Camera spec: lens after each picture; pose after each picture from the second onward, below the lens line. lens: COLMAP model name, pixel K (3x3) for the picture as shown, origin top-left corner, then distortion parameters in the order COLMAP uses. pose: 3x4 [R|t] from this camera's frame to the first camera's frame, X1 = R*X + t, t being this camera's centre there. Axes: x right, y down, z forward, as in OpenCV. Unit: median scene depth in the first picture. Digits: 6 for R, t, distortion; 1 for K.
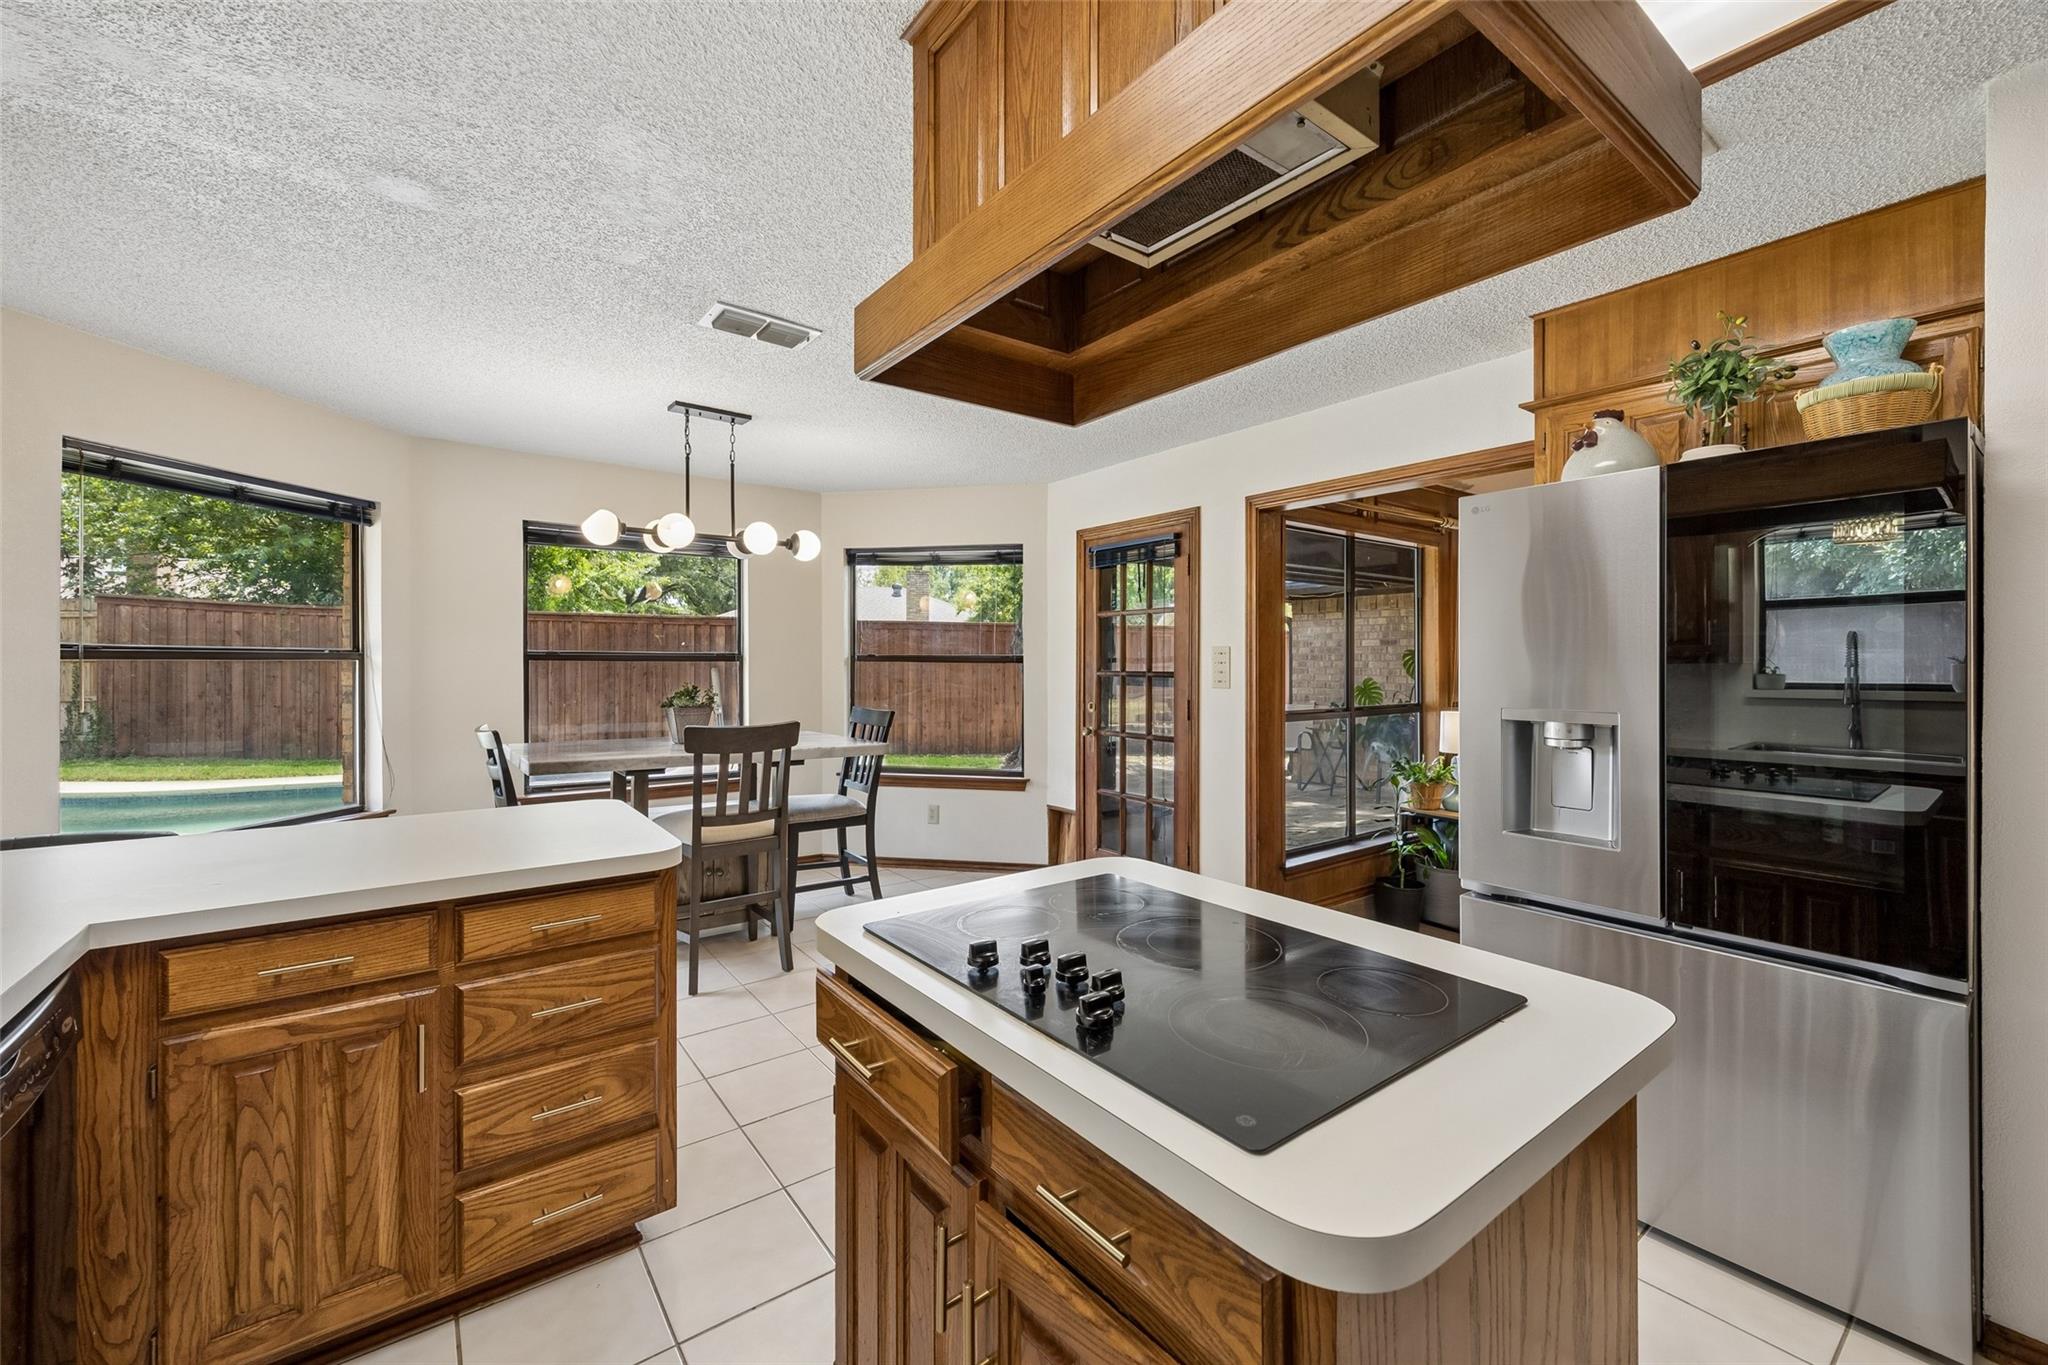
lens RADIAL K [[820.9, 0, 1035.8], [0, 820.9, 669.5], [0, 0, 1]] dist [0.005276, 0.000080]
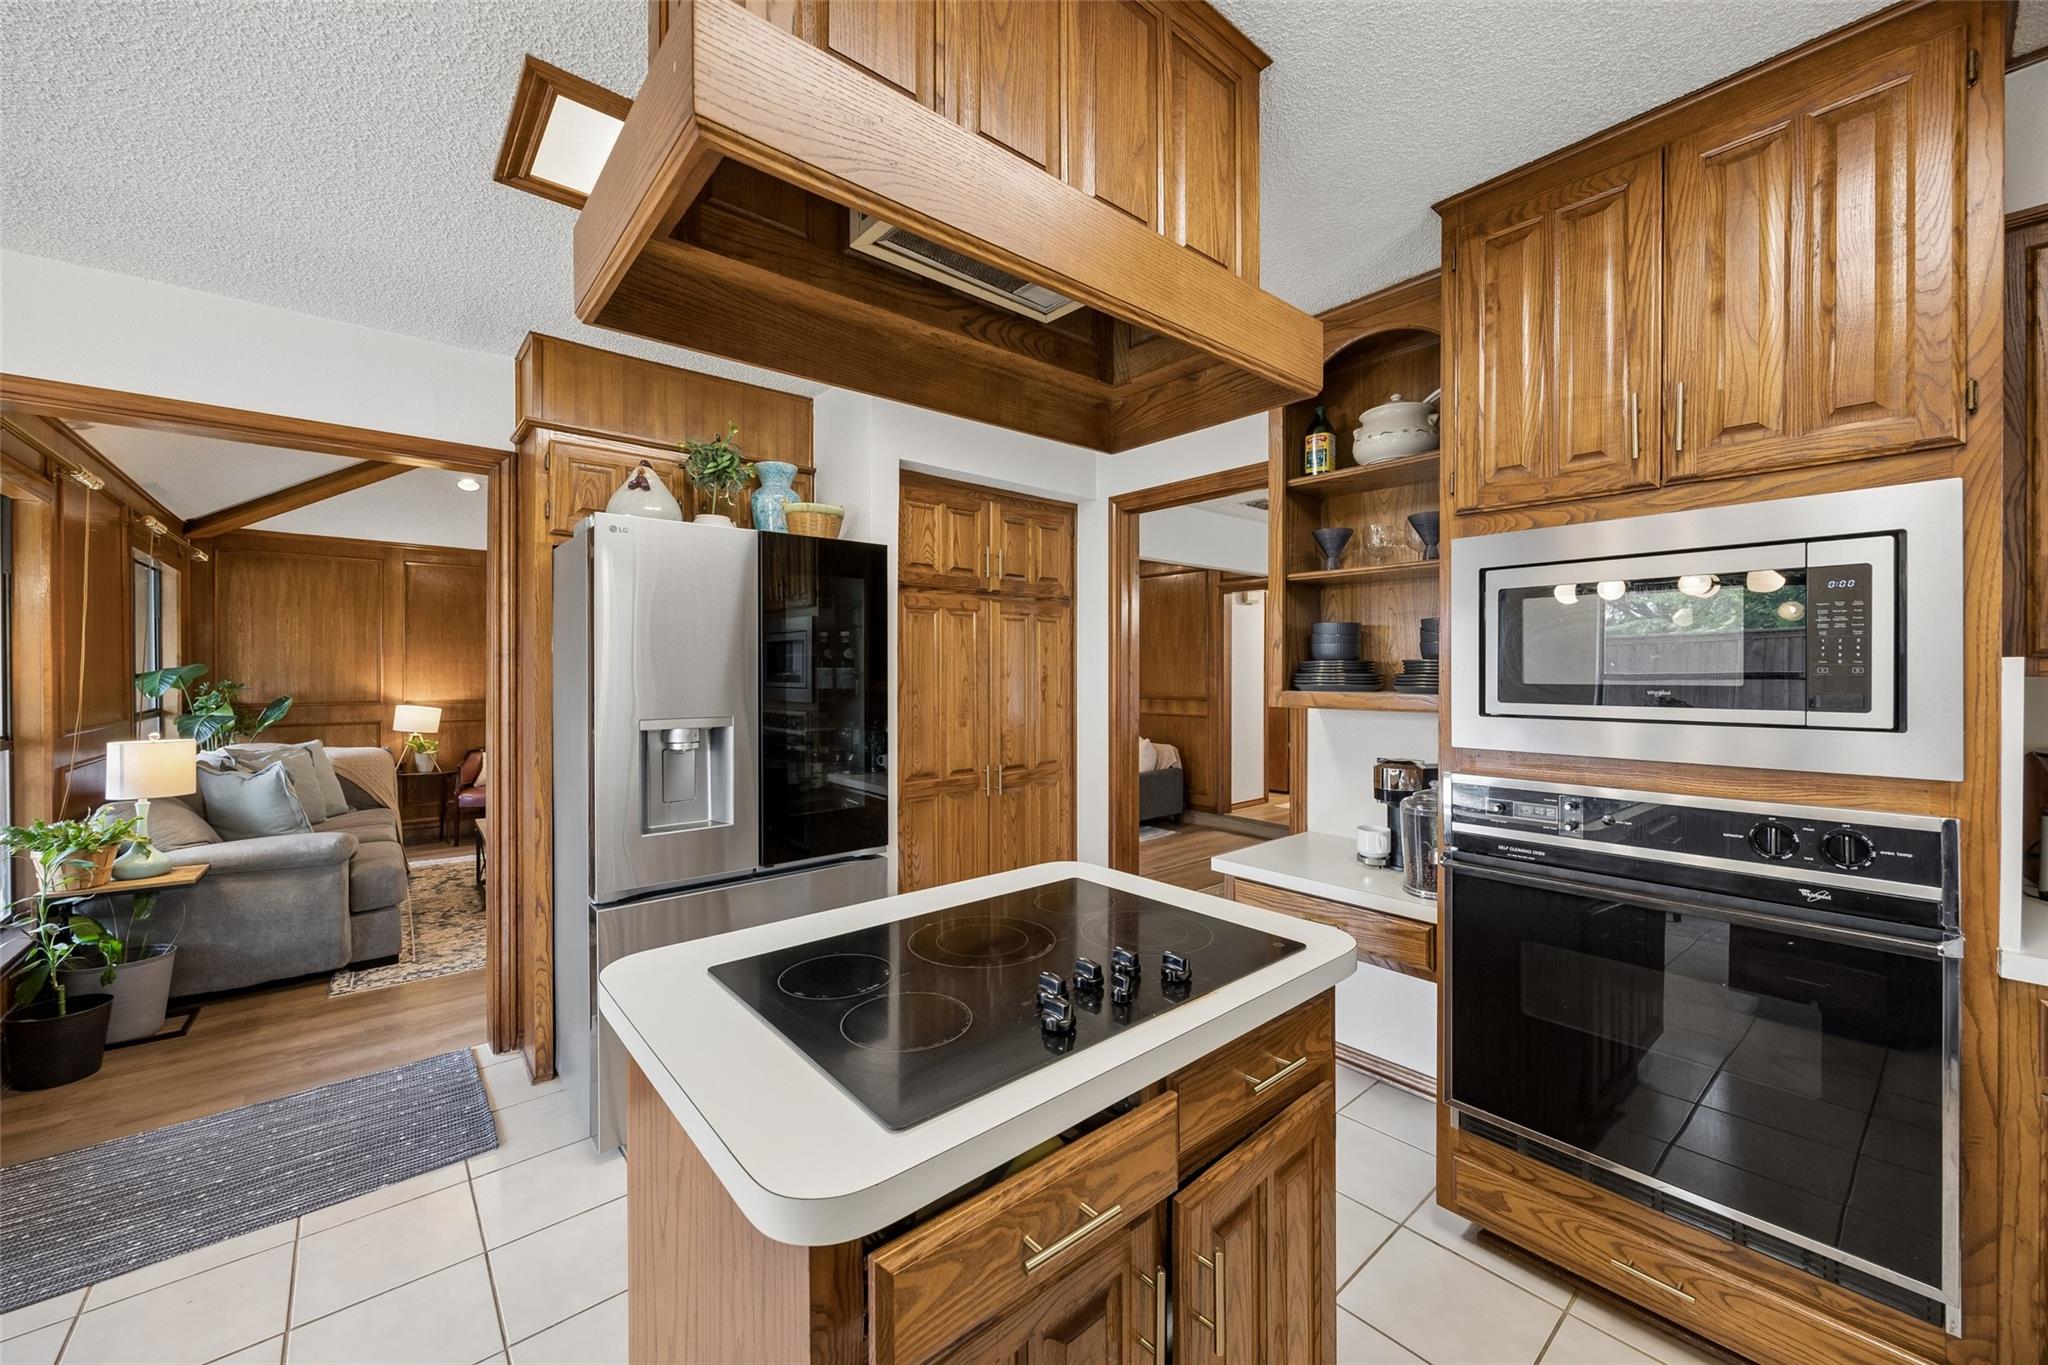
lens RADIAL K [[774.6, 0, 1024.1], [0, 774.6, 677.6], [0, 0, 1]] dist [0.000557, -0.000071]
pose [[-0.047880, -0.011252, 0.998790, -0.276451], [0.006274, 0.999913, 0.011566, -0.010028], [-0.998833, 0.006820, -0.047805, 0.326687]]
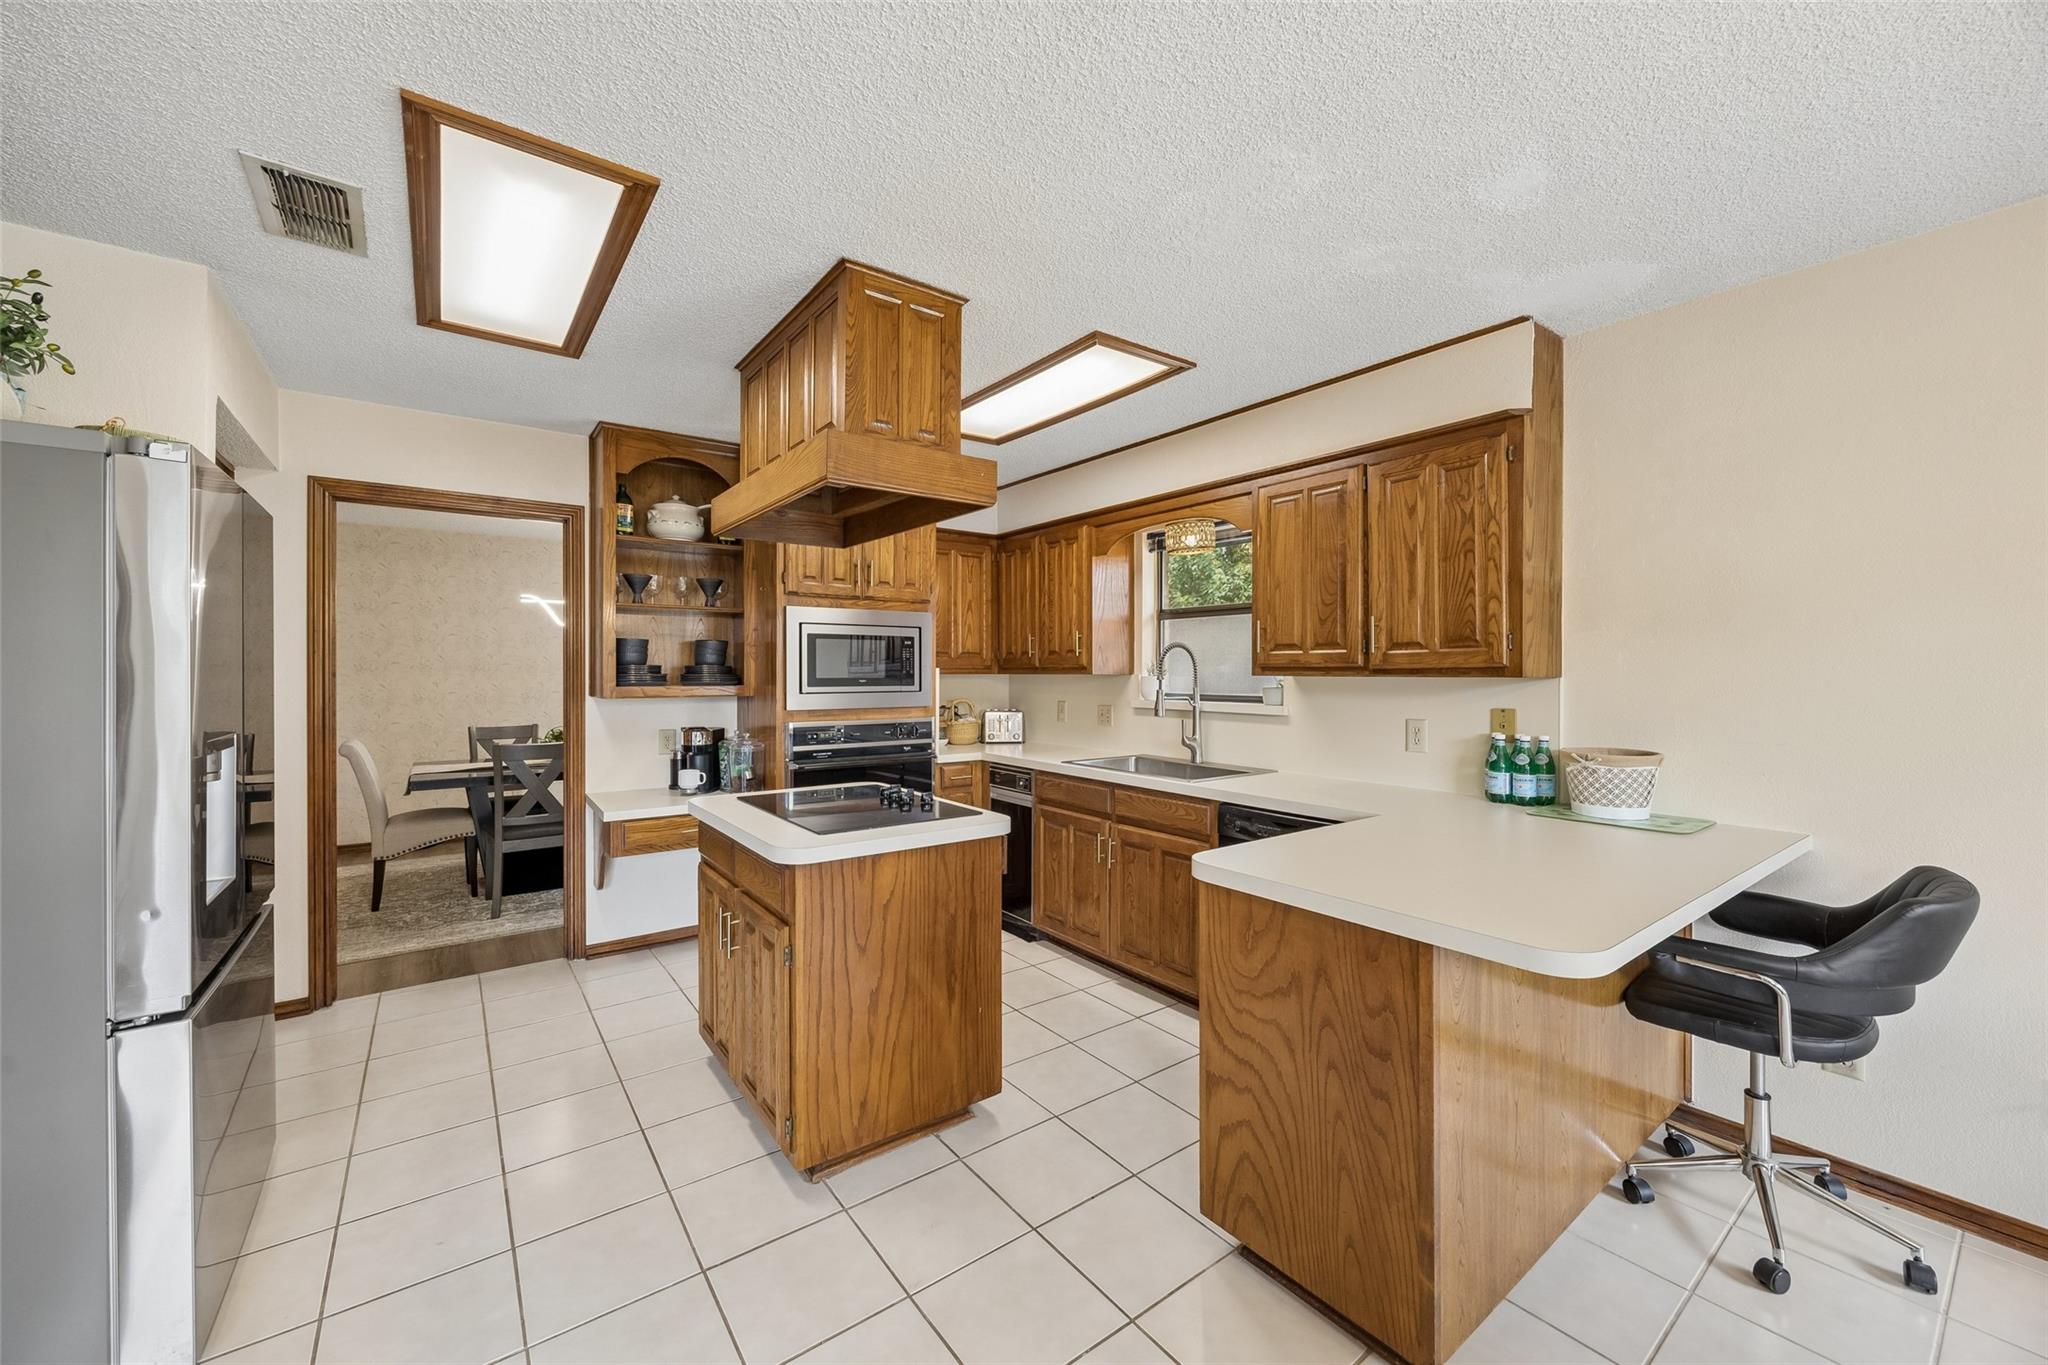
lens RADIAL K [[793.3, 0, 1037.1], [0, 793.3, 670.0], [0, 0, 1]] dist [-0.001833, 0.000069]
pose [[-0.999955, -0.001606, 0.009391, -0.125599], [-0.001559, 0.999986, 0.005038, -0.015092], [-0.009399, 0.005023, -0.999943, 1.015972]]
